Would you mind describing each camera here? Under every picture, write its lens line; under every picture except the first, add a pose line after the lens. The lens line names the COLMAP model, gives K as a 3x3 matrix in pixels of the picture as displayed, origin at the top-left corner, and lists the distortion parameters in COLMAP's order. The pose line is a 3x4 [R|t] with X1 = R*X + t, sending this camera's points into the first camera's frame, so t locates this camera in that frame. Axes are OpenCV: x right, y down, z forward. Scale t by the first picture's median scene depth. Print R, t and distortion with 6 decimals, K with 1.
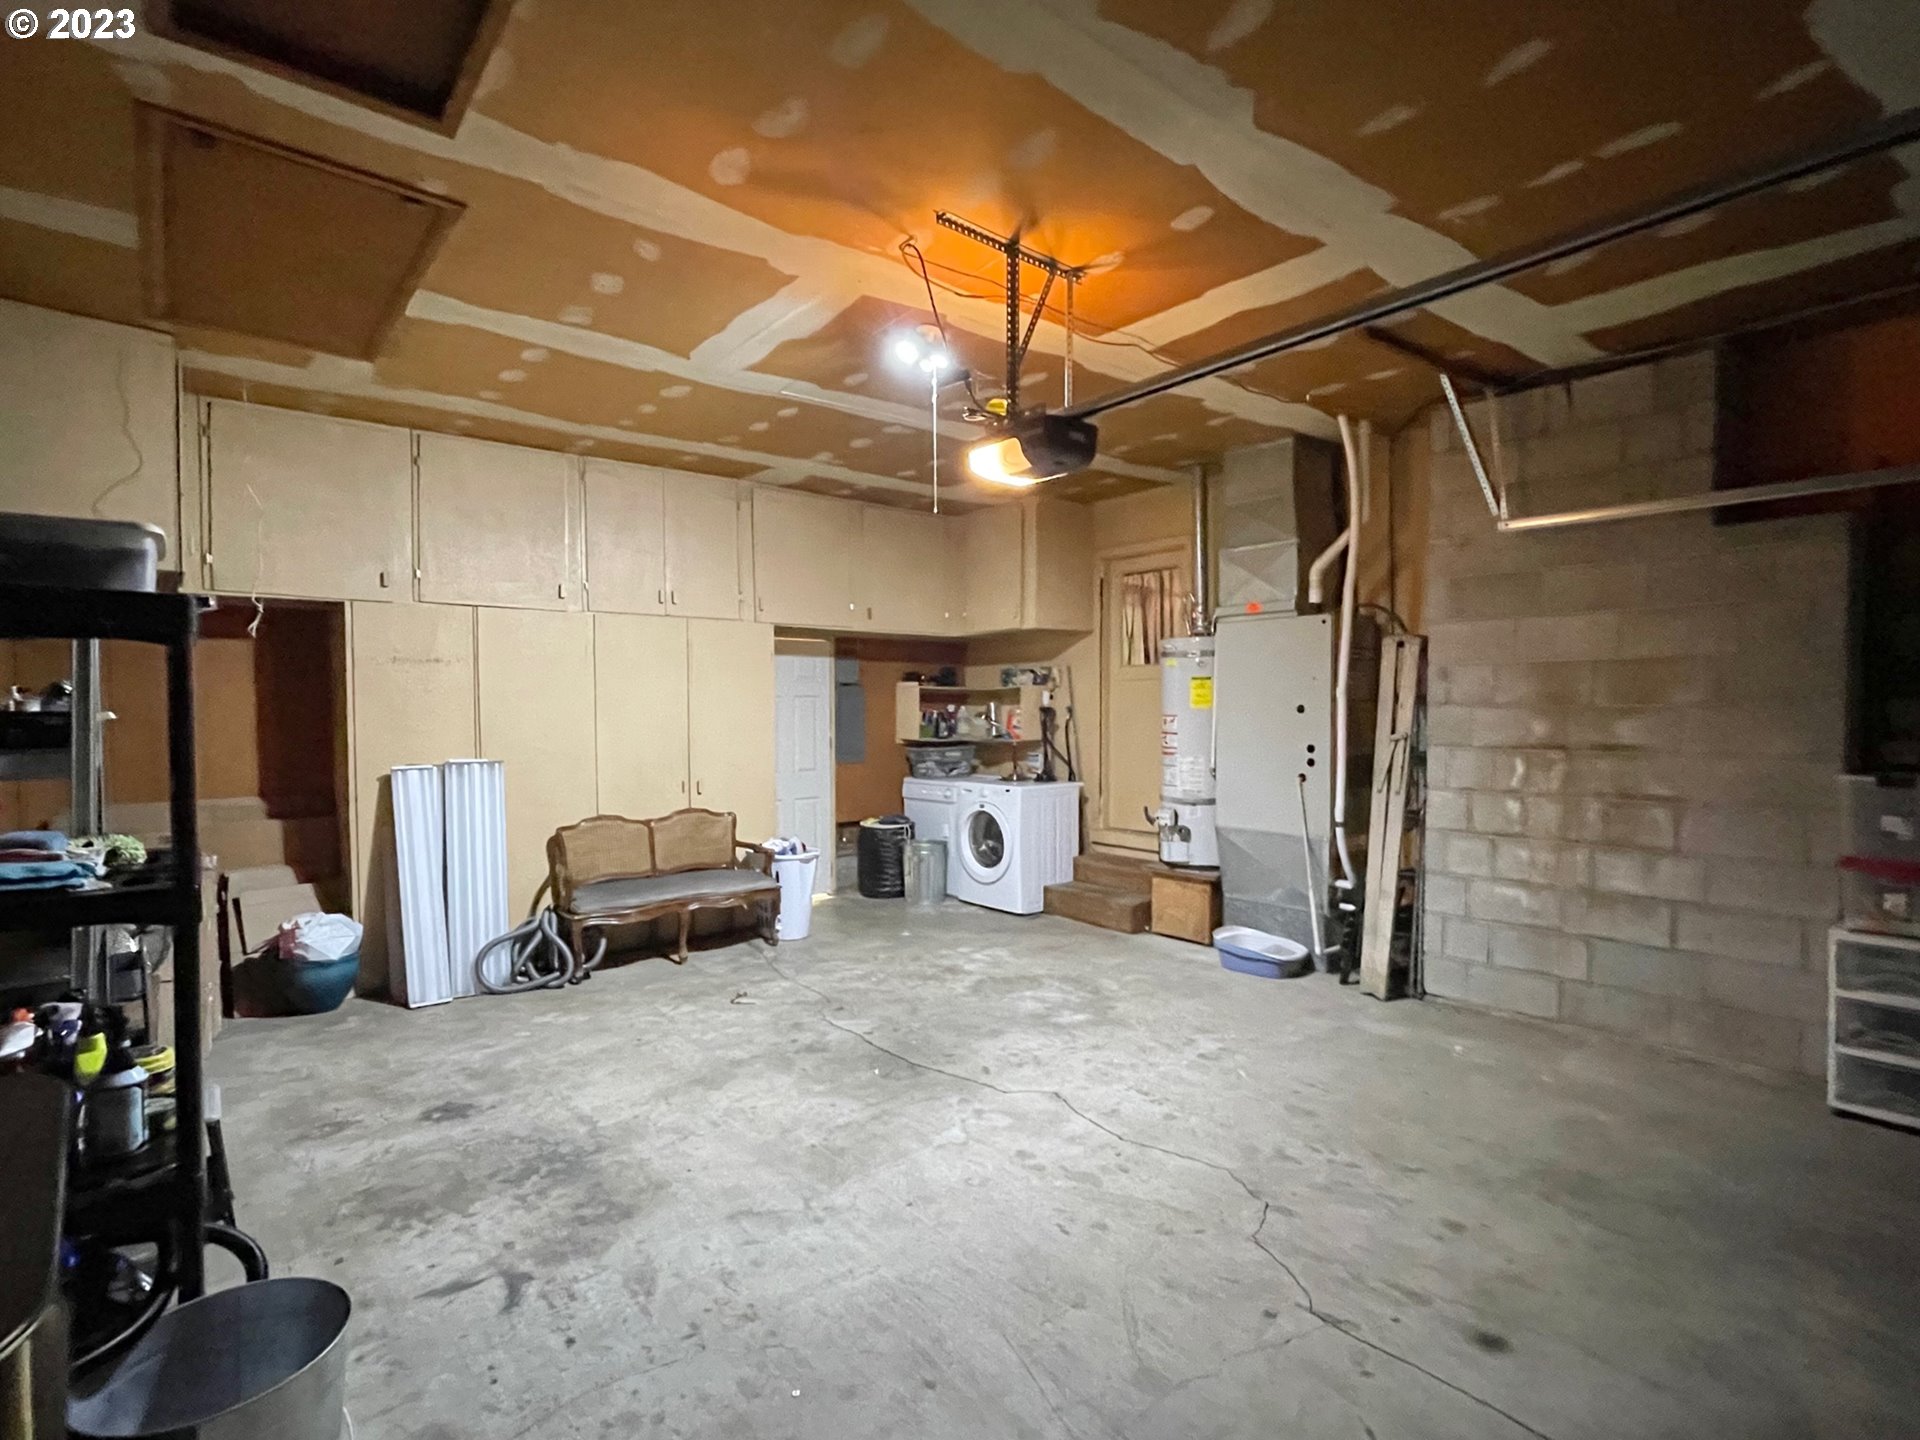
lens RADIAL K [[1036.2, 0, 956.0], [0, 1036.2, 720.2], [0, 0, 1]] dist [-0.001018, 0.000032]
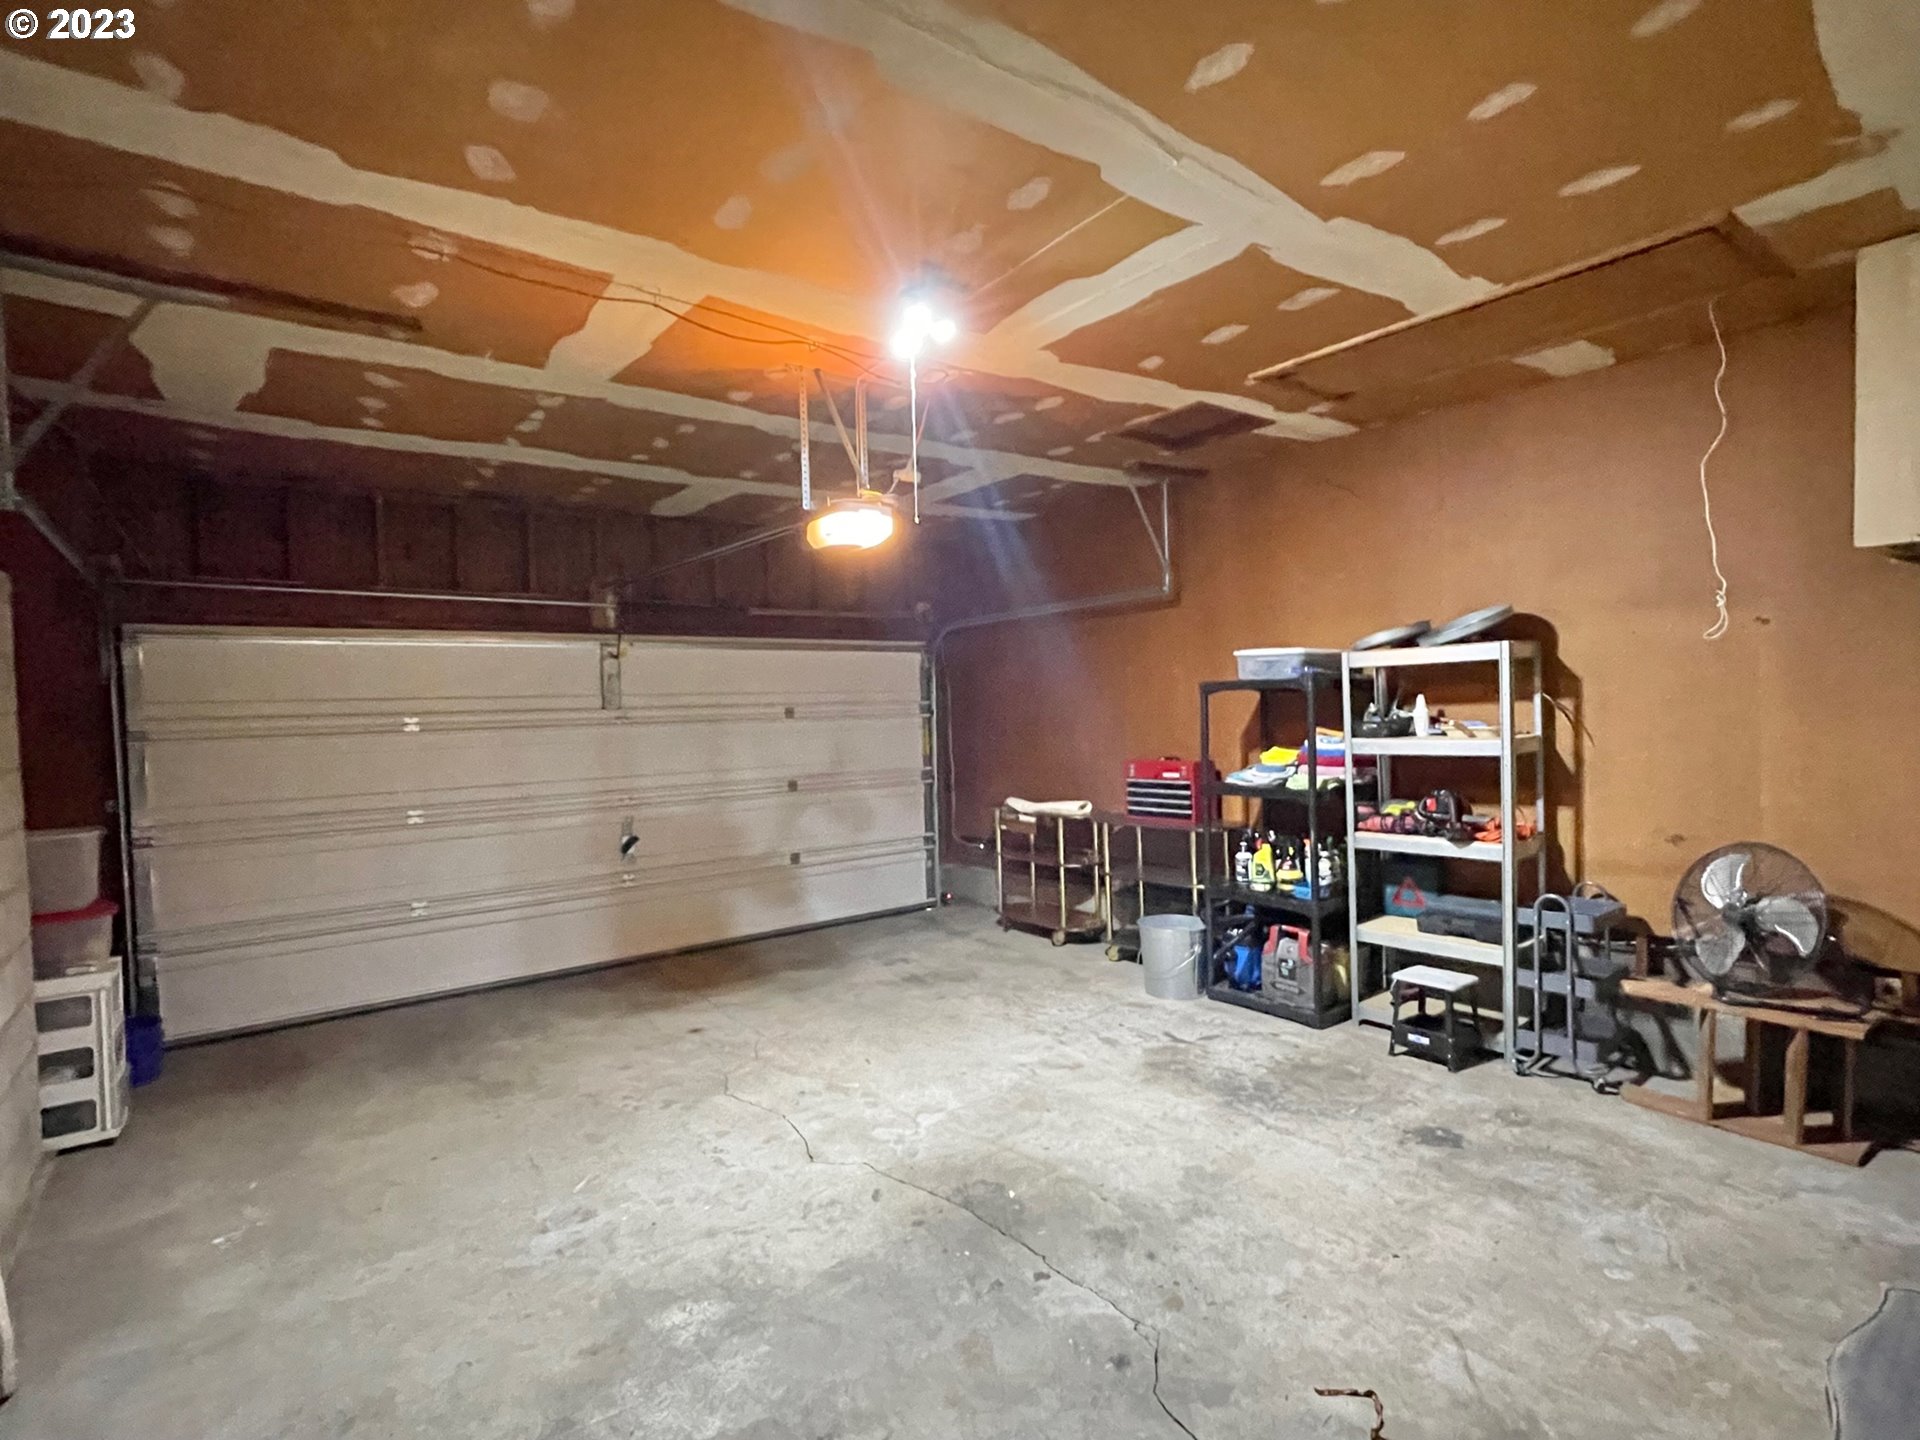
lens RADIAL K [[1036.2, 0, 963.5], [0, 1036.2, 726.1], [0, 0, 1]] dist [-0.001018, 0.000032]
pose [[-0.999129, 0.032795, 0.025819, -0.078648], [0.033621, 0.998915, 0.032218, -0.058235], [-0.024734, 0.033057, -0.999147, 1.963773]]
